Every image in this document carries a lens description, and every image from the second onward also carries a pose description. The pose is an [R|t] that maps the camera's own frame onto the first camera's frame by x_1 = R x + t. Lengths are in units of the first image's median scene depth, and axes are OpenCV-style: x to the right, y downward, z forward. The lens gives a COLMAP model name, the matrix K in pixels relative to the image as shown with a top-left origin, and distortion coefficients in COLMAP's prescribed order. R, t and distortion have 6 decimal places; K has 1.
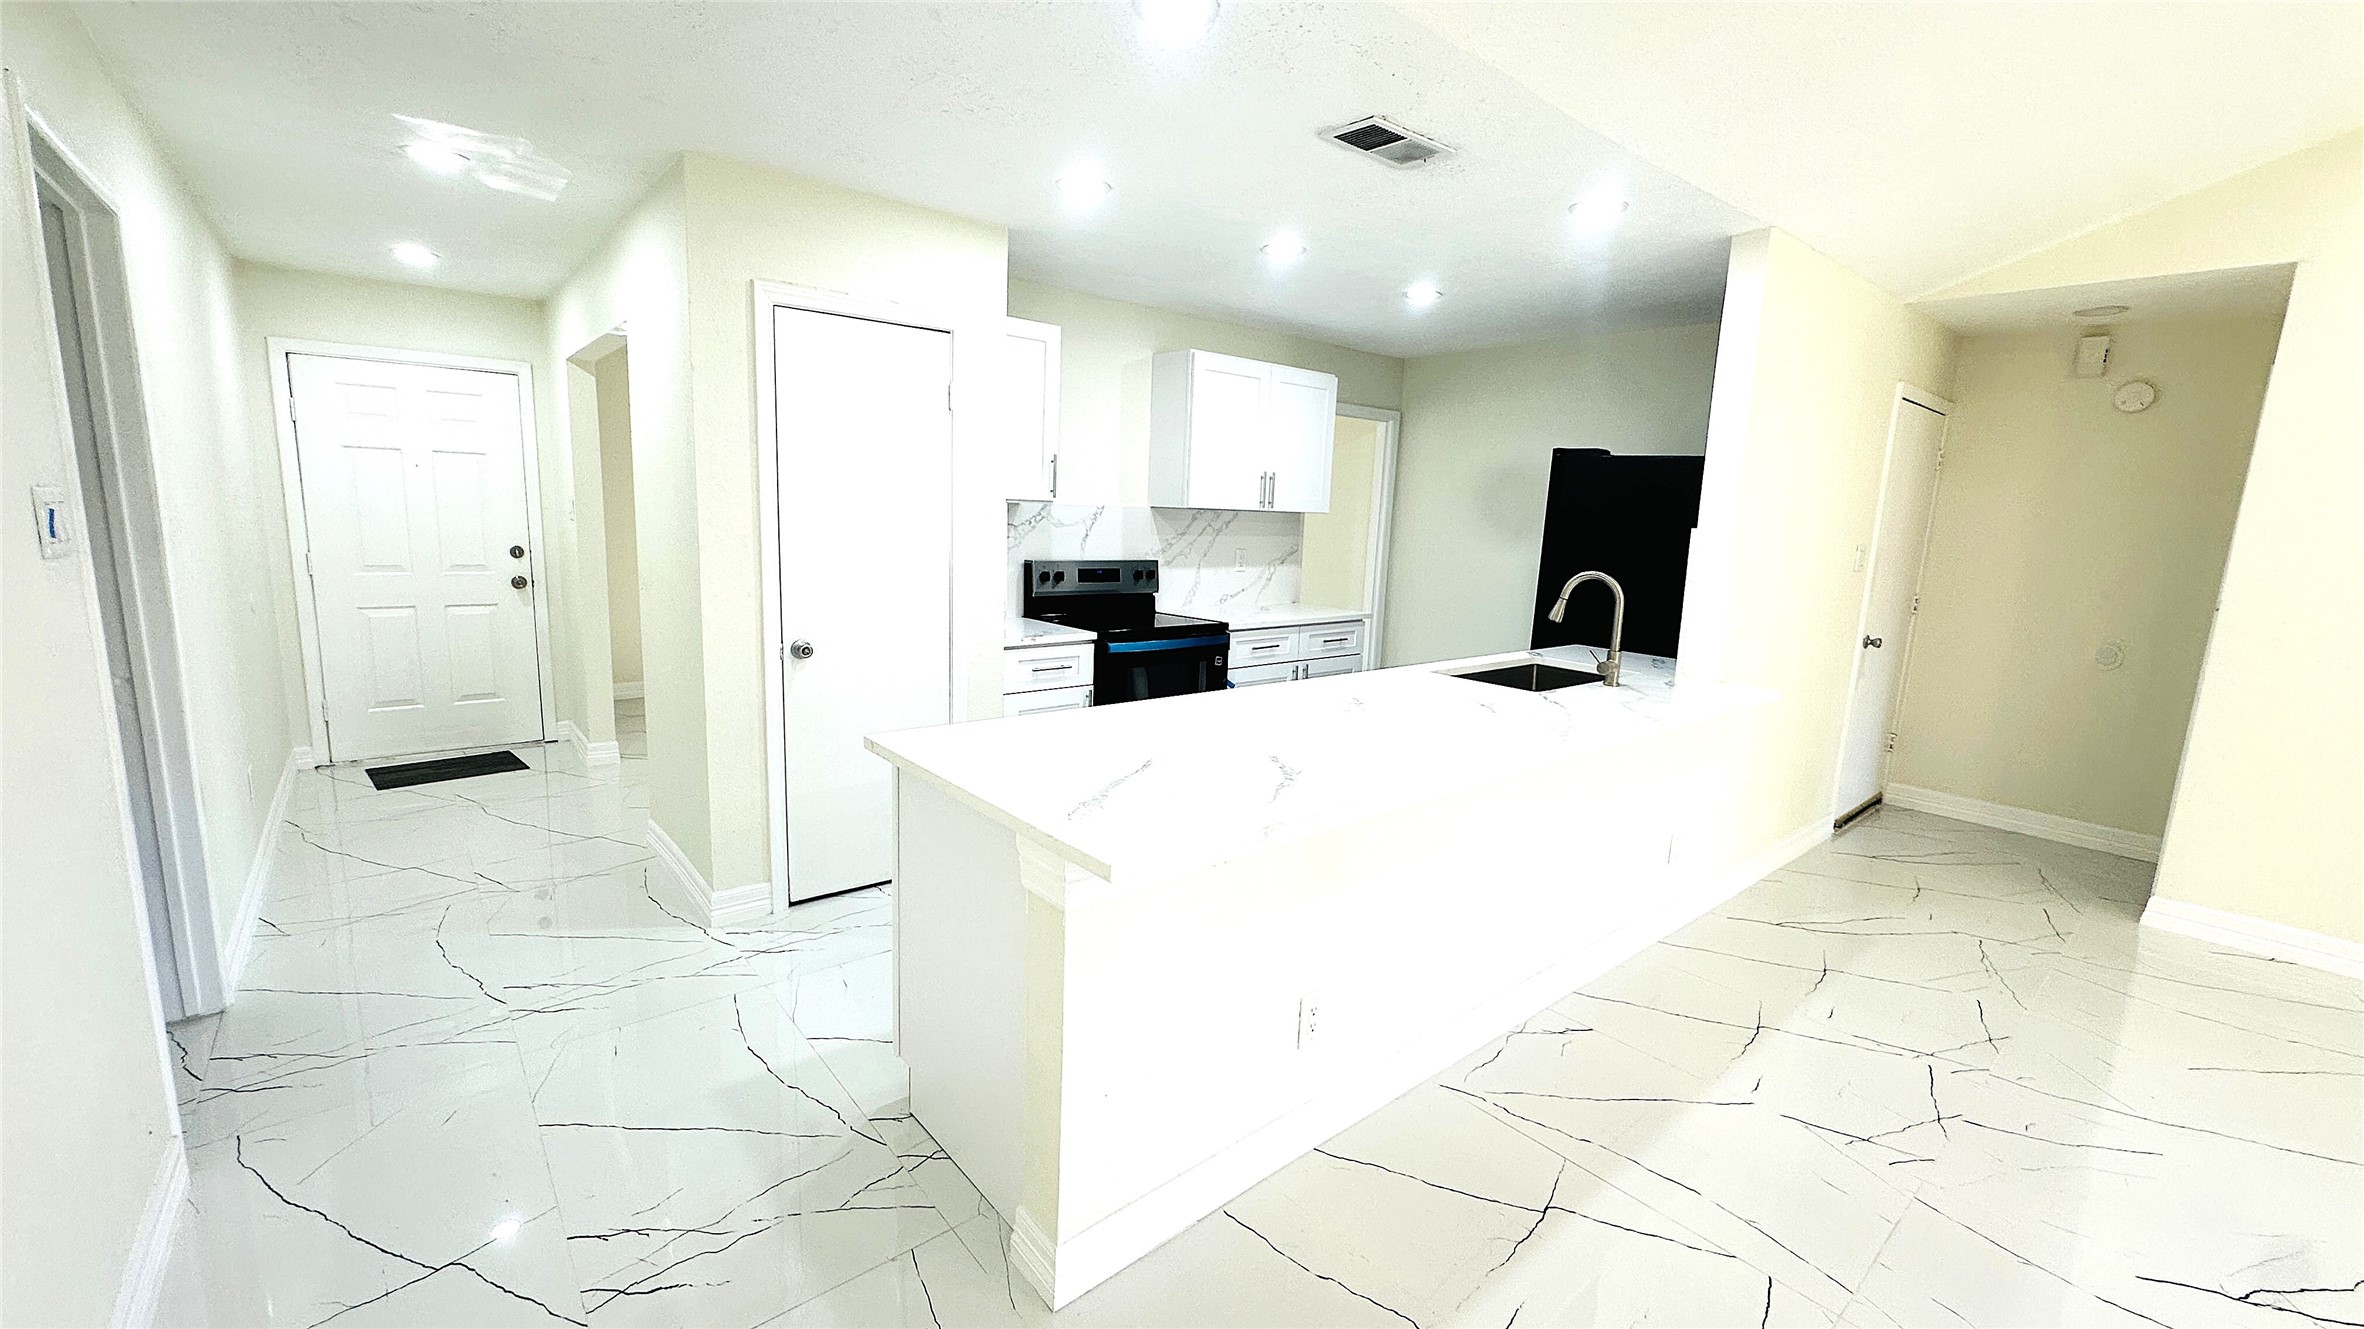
lens RADIAL K [[943.3, 0, 1180.5], [0, 943.3, 661.5], [0, 0, 1]] dist [-0.001867, 0.000492]
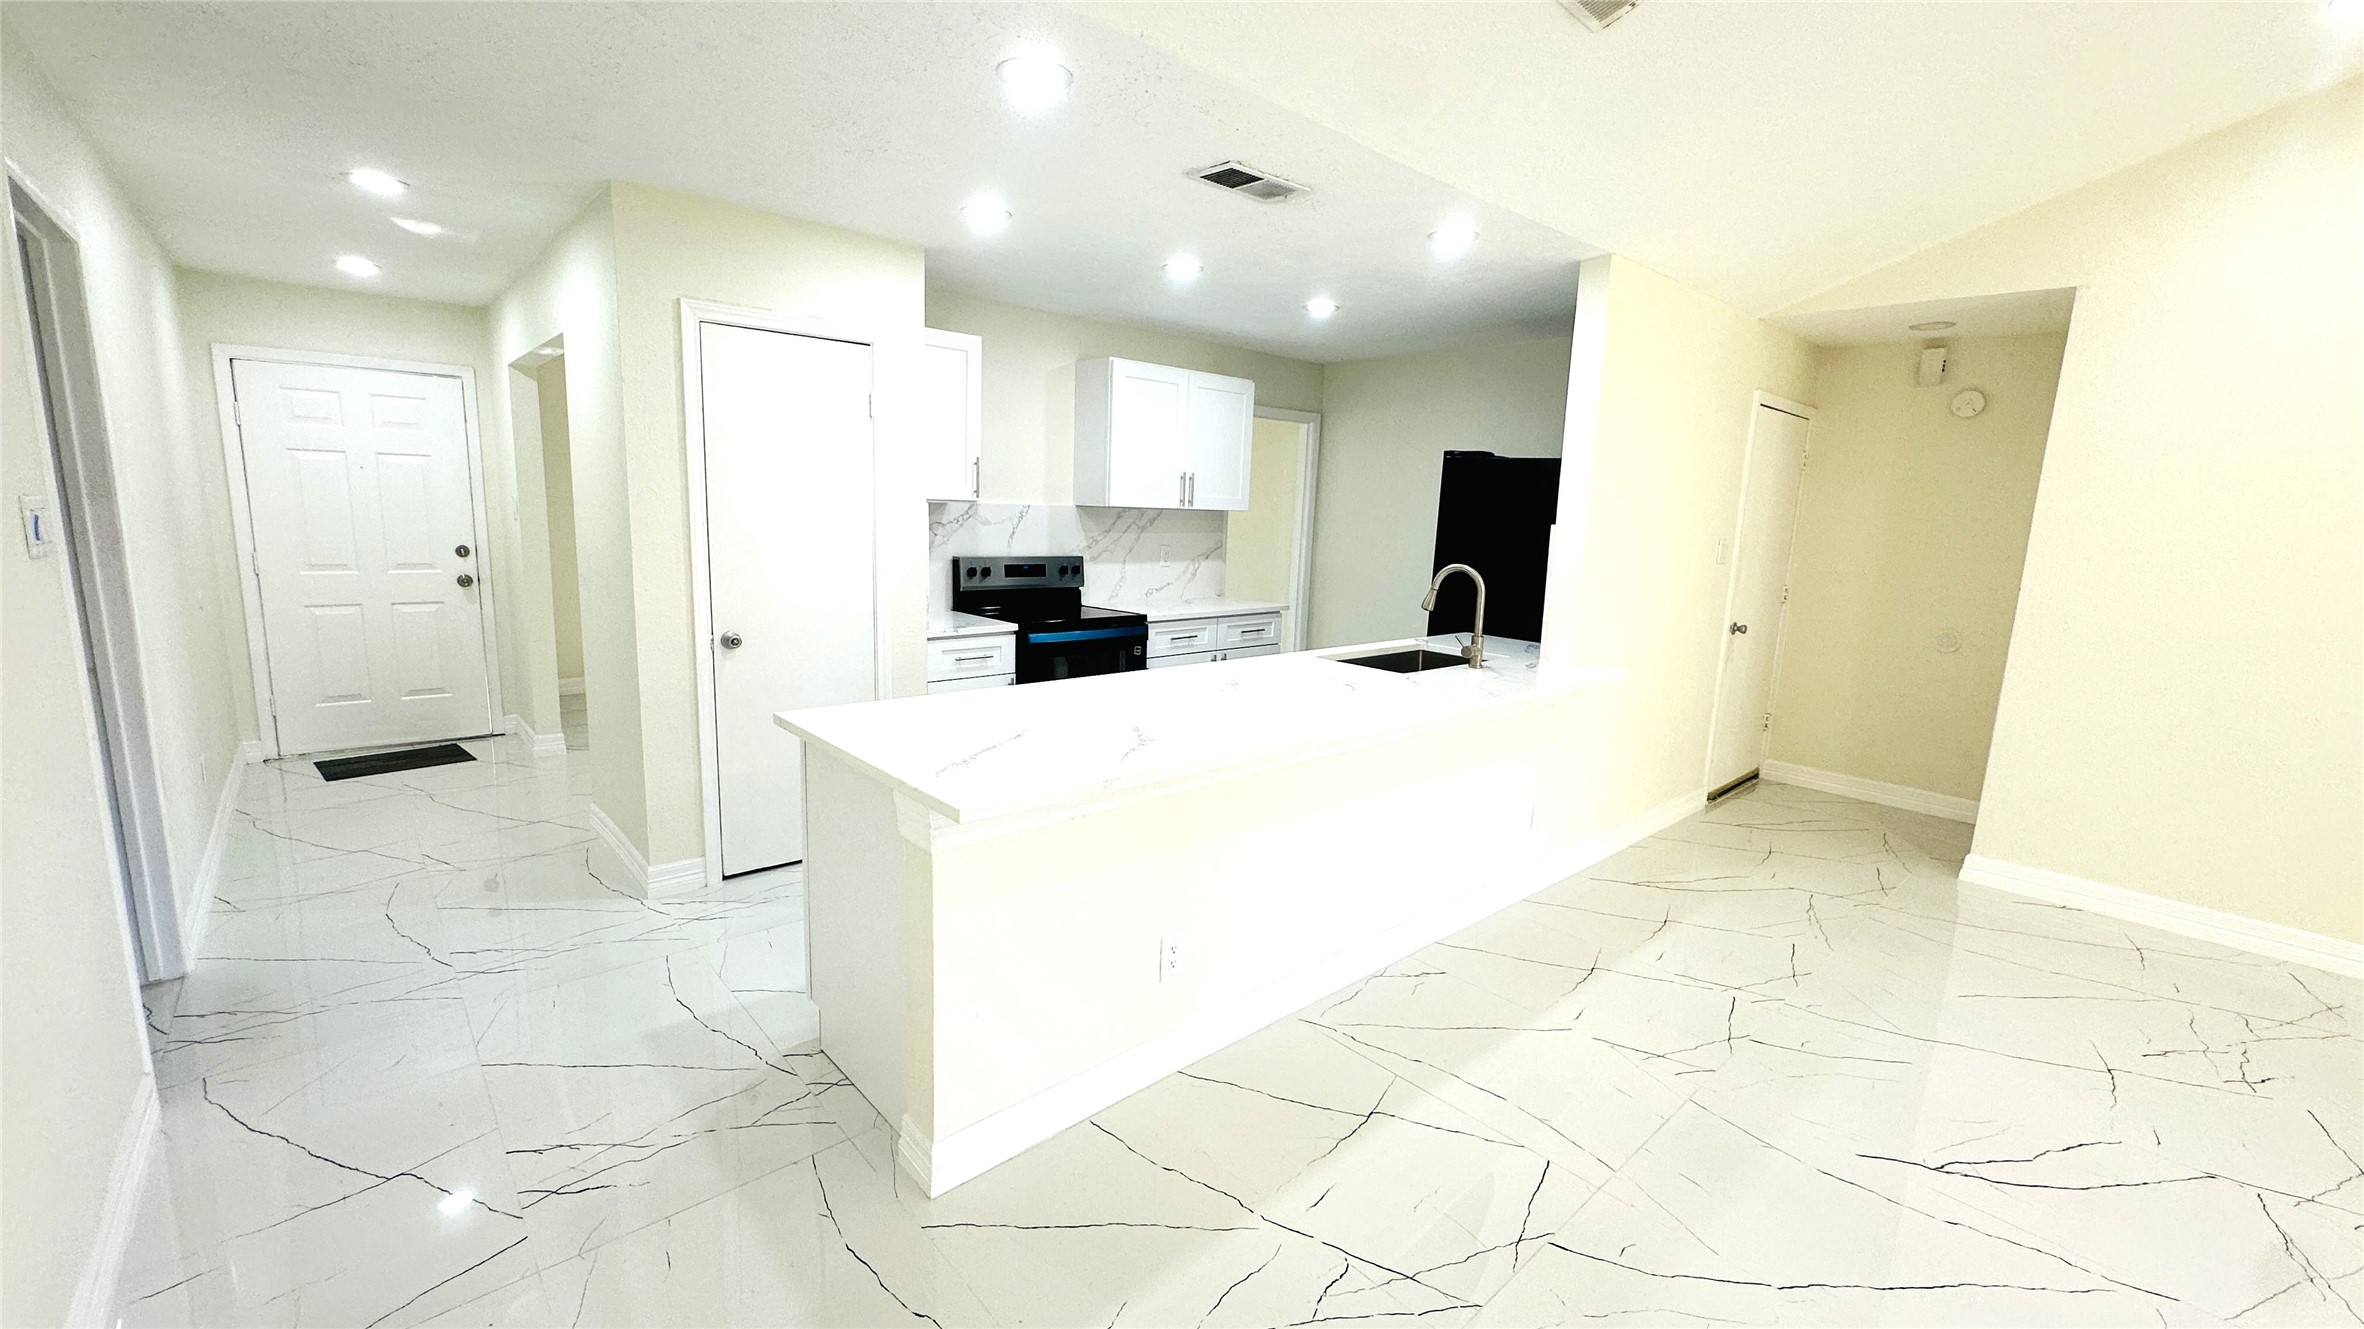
lens RADIAL K [[943.3, 0, 1180.1], [0, 943.3, 662.3], [0, 0, 1]] dist [-0.001867, 0.000492]
pose [[0.999428, -0.008077, 0.032846, 0.053586], [0.007922, 0.999957, 0.004849, 0.007943], [-0.032884, -0.004586, 0.999449, -0.066562]]
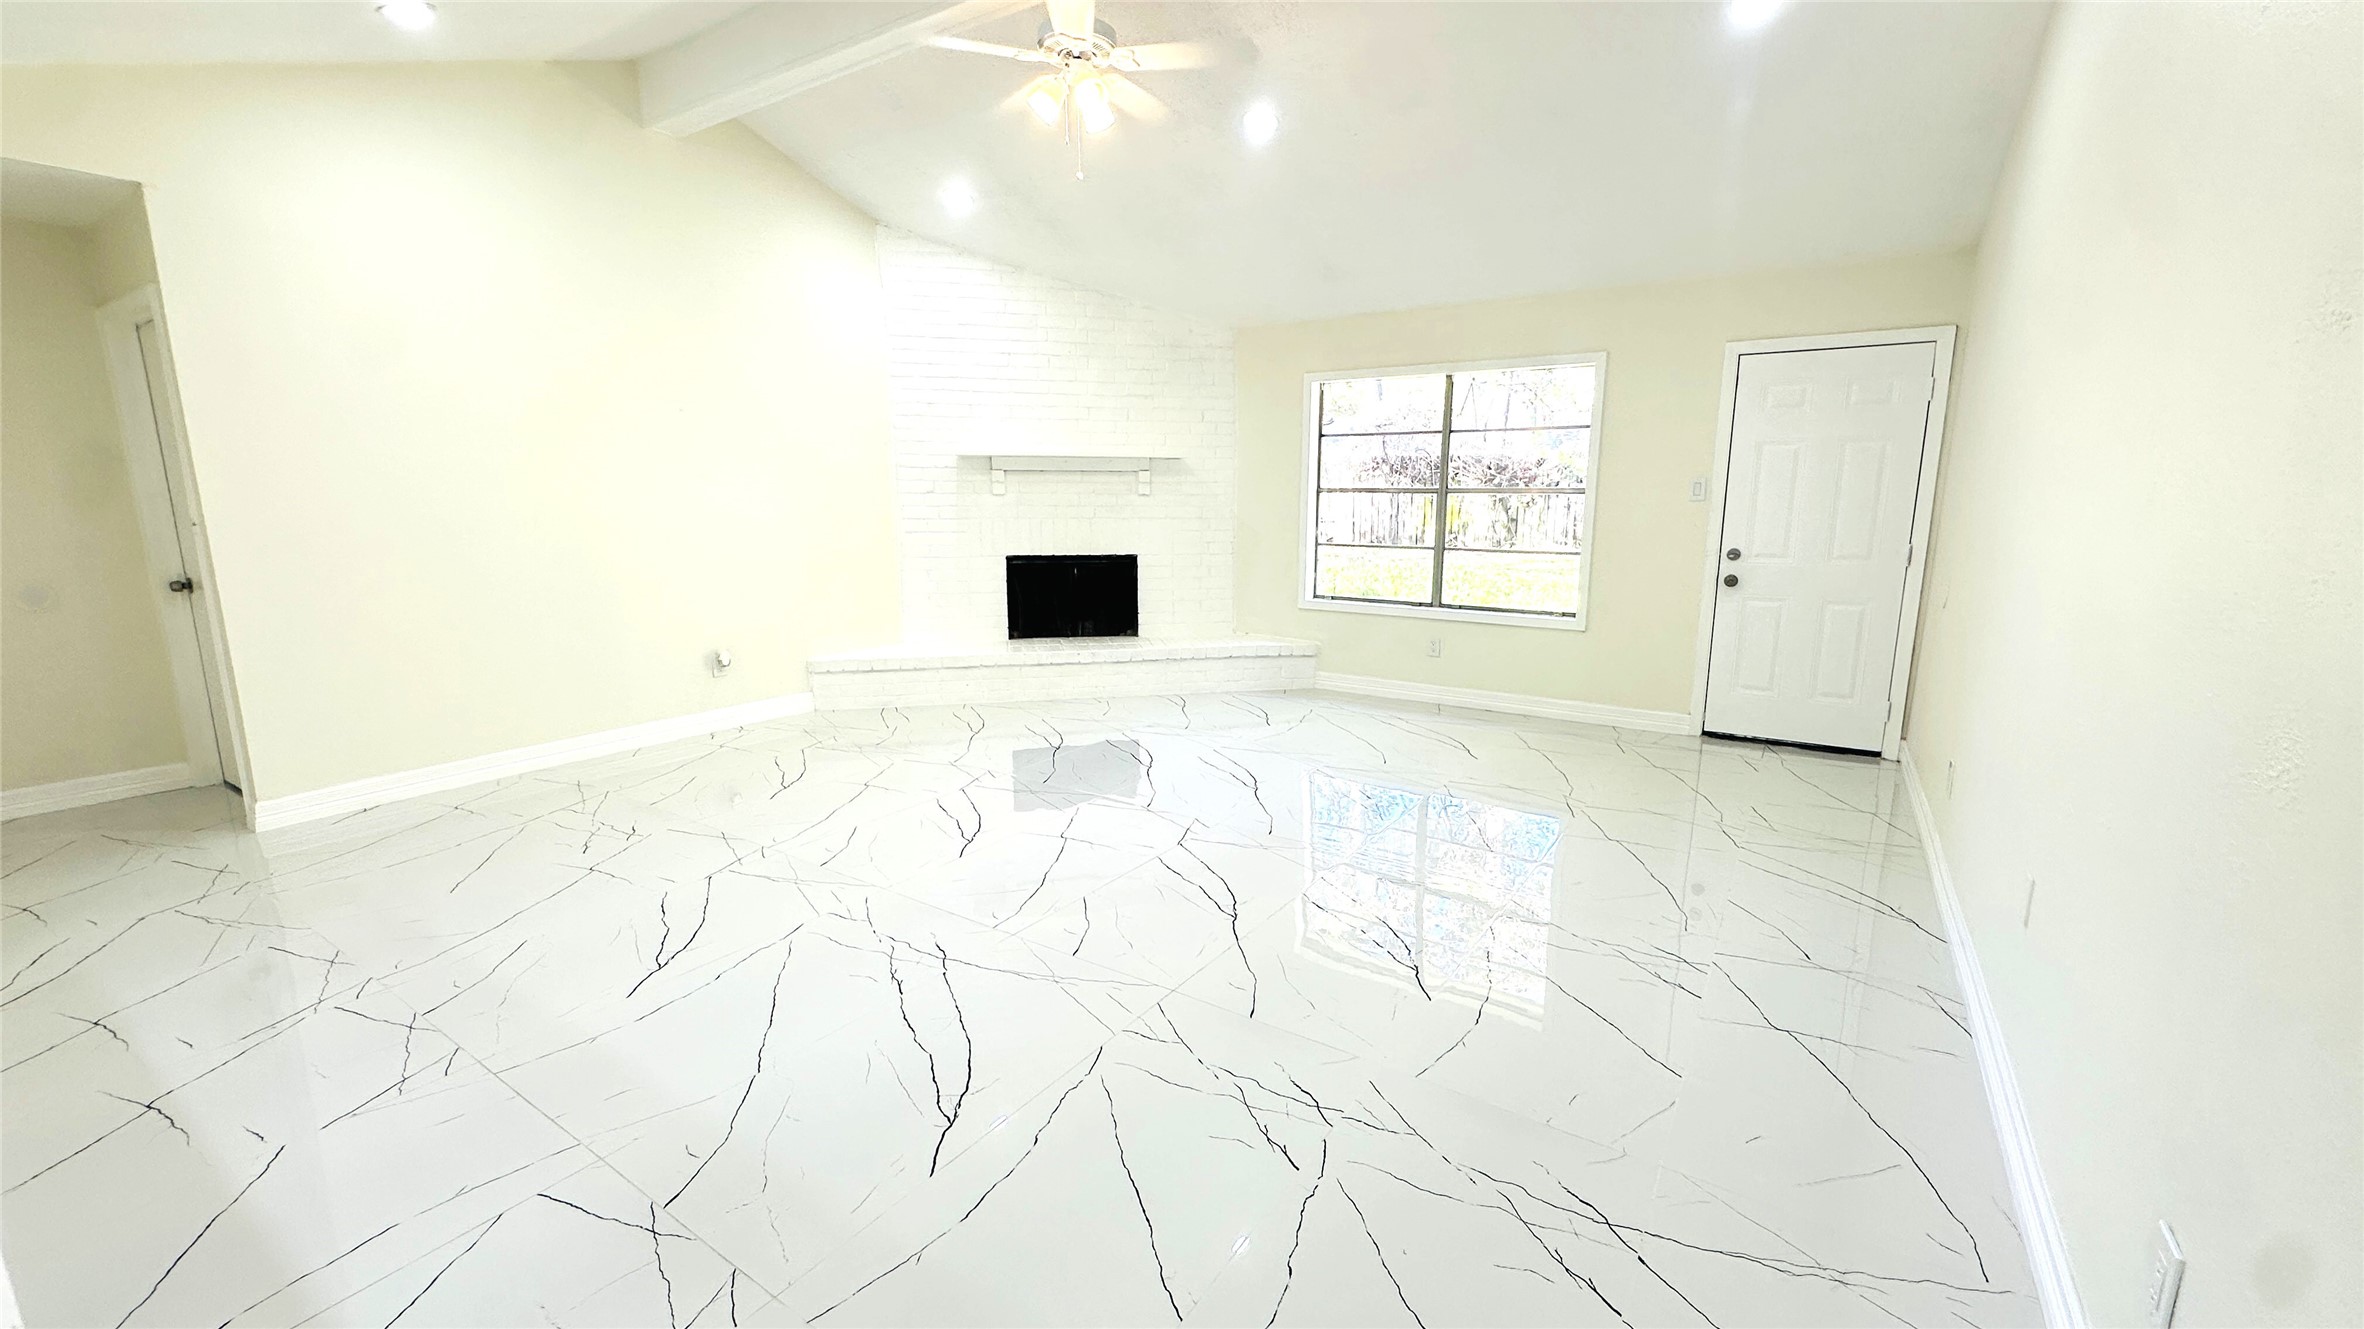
lens RADIAL K [[943.3, 0, 1181.4], [0, 943.3, 663.8], [0, 0, 1]] dist [-0.001867, 0.000492]
pose [[-0.273953, -0.219547, 0.936349, -0.153425], [0.146215, 0.952770, 0.266176, -0.020056], [-0.950563, 0.209828, -0.228914, 0.189995]]
